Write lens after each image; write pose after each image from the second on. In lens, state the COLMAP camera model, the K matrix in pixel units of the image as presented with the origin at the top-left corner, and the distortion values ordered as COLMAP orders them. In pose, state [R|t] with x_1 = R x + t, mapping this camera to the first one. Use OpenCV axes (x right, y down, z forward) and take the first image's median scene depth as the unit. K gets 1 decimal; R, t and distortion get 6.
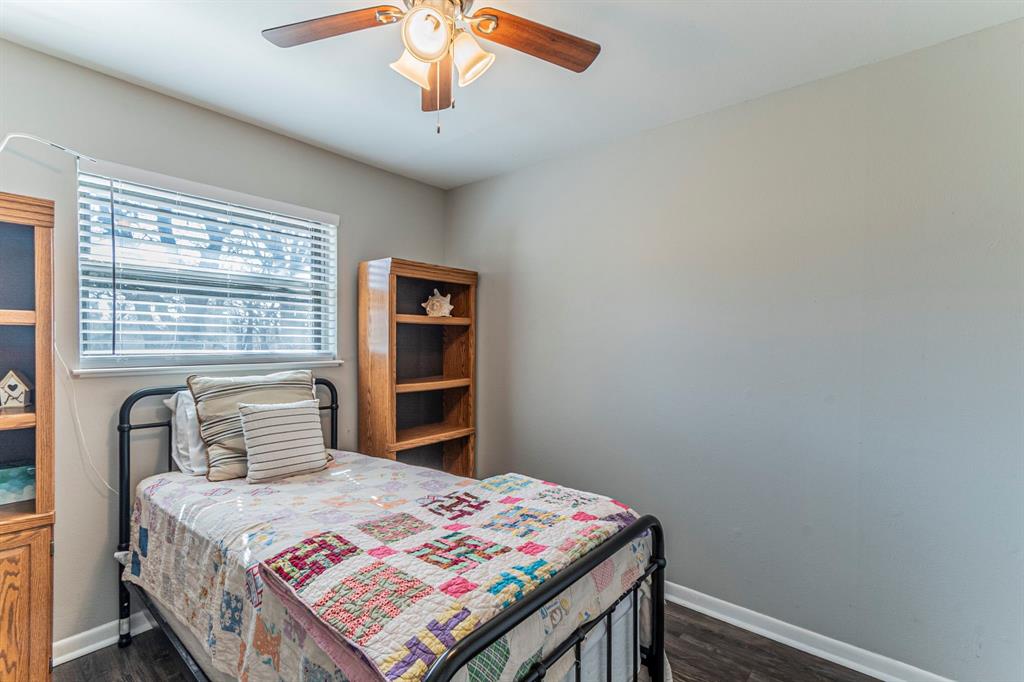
lens RADIAL K [[462.7, 0, 501.0], [0, 462.7, 345.1], [0, 0, 1]] dist [0.003397, -0.000009]
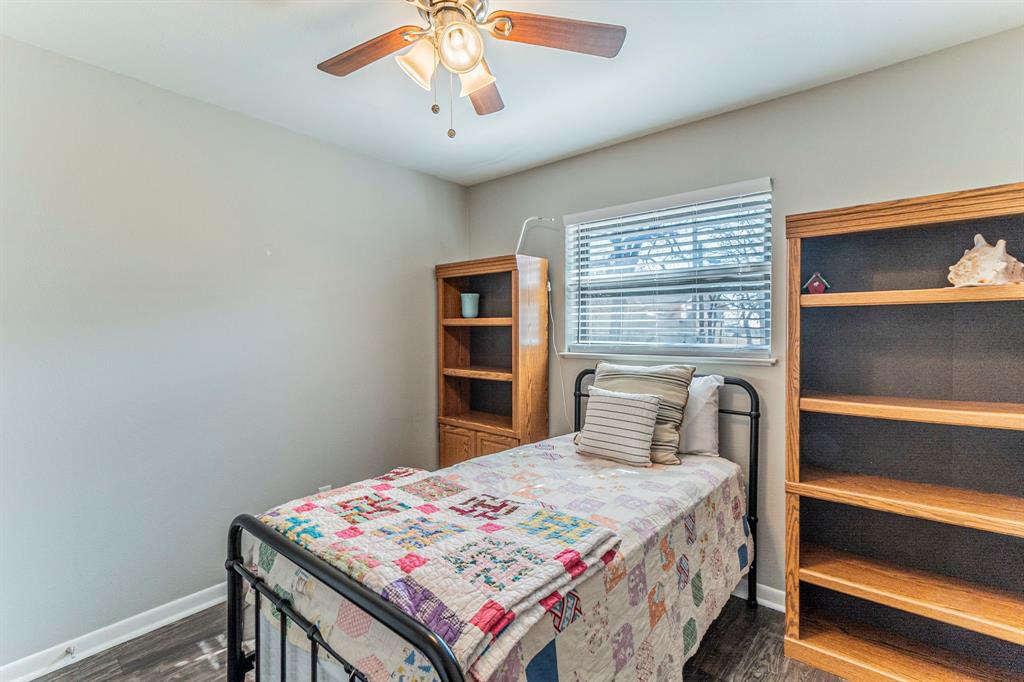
lens RADIAL K [[462.7, 0, 501.1], [0, 462.7, 333.5], [0, 0, 1]] dist [0.003397, -0.000009]
pose [[-0.002771, -0.004713, -0.999985, 0.803760], [-0.011150, 0.999927, -0.004682, -0.001992], [0.999934, 0.011136, -0.002824, 0.979460]]
